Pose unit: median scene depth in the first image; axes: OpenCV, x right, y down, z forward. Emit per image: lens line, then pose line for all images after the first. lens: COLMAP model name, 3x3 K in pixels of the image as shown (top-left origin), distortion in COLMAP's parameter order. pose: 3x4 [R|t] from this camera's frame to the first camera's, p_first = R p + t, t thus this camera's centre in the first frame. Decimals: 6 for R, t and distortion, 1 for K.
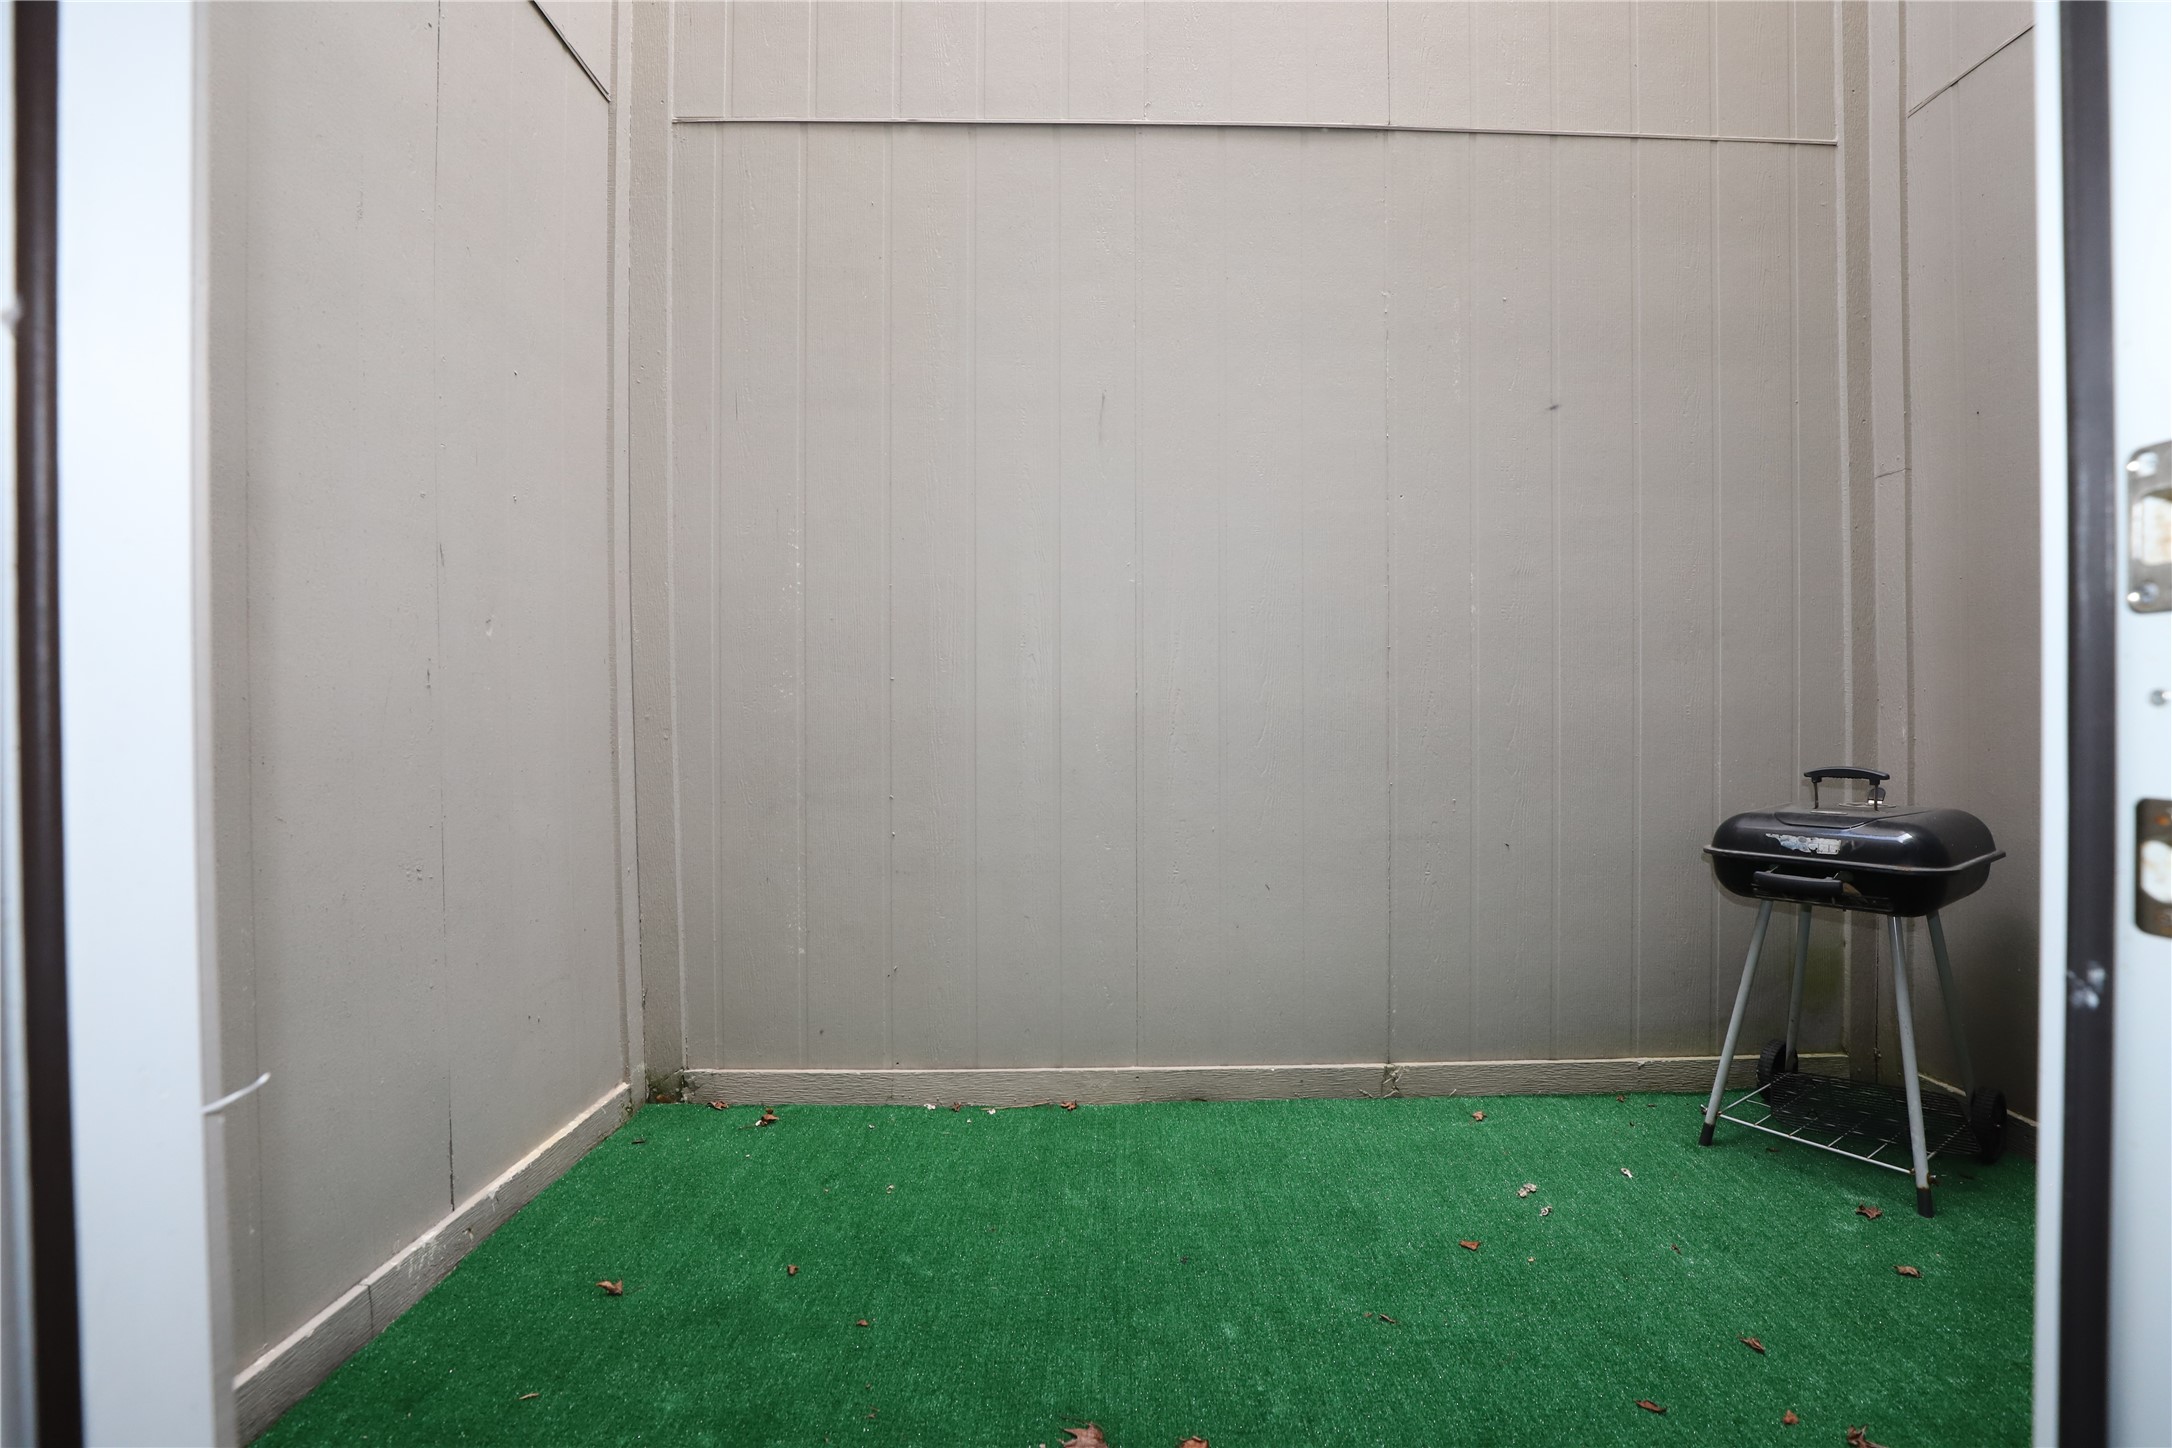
lens RADIAL K [[1000.3, 0, 1103.3], [0, 1000.3, 720.6], [0, 0, 1]] dist [-0.035404, 0.006975]
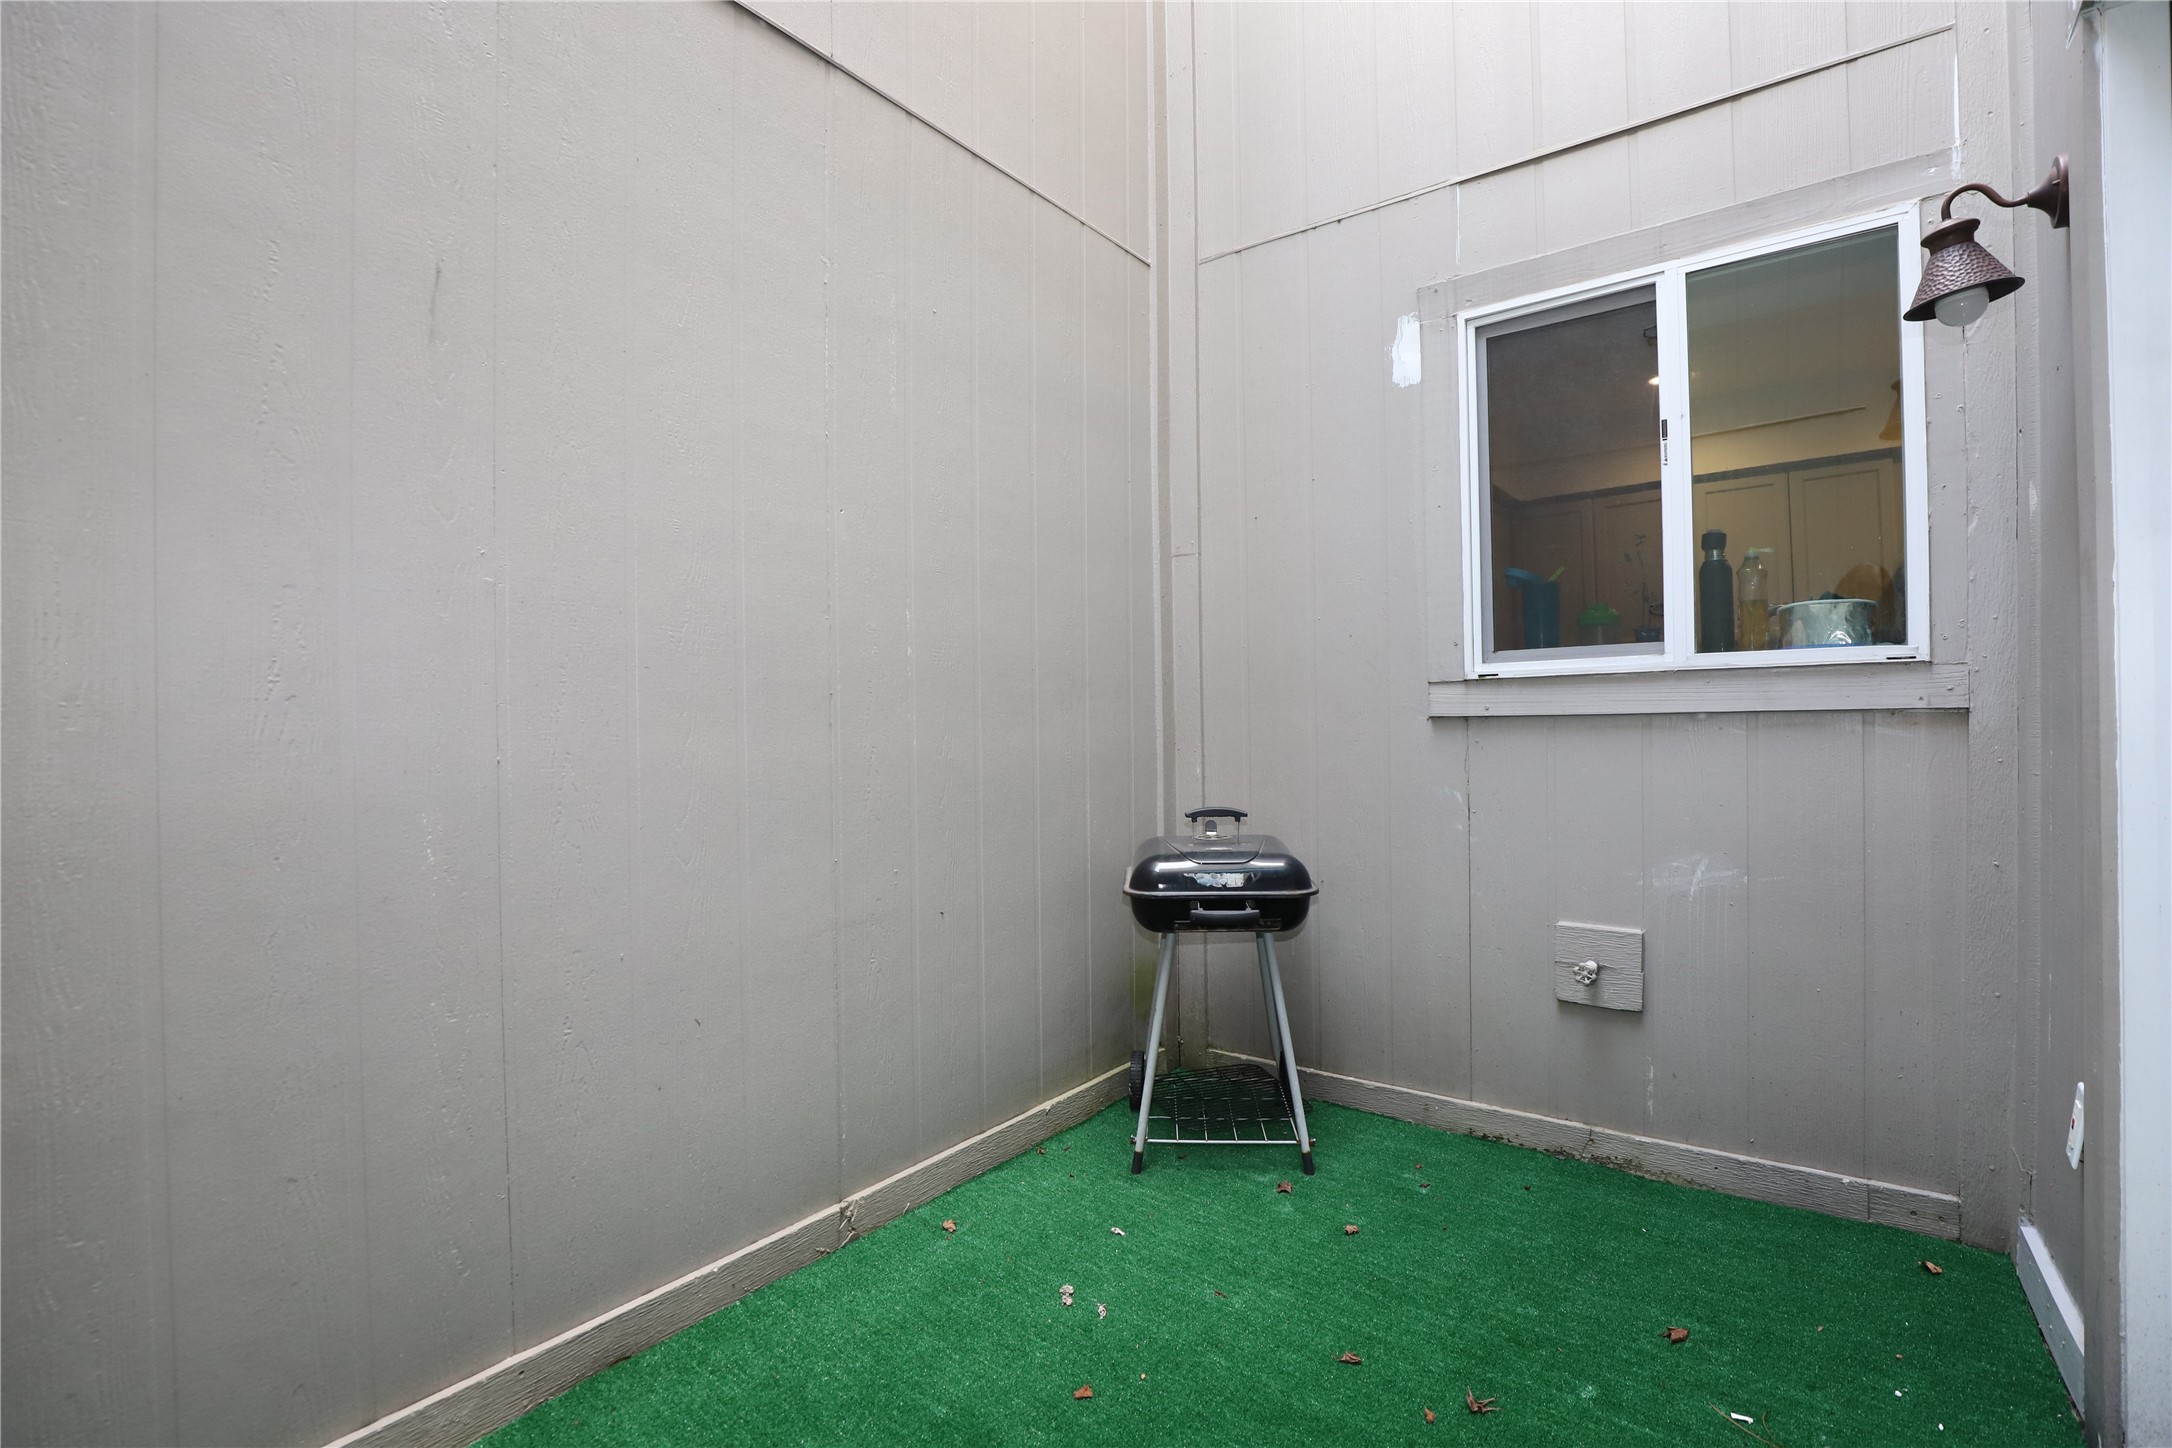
lens RADIAL K [[1000.3, 0, 1081.9], [0, 1000.3, 722.3], [0, 0, 1]] dist [-0.035404, 0.006975]
pose [[0.614810, -0.007542, 0.788639, -0.240392], [0.015769, 0.999872, -0.002731, -0.046146], [-0.788518, 0.014115, 0.614850, 0.351027]]
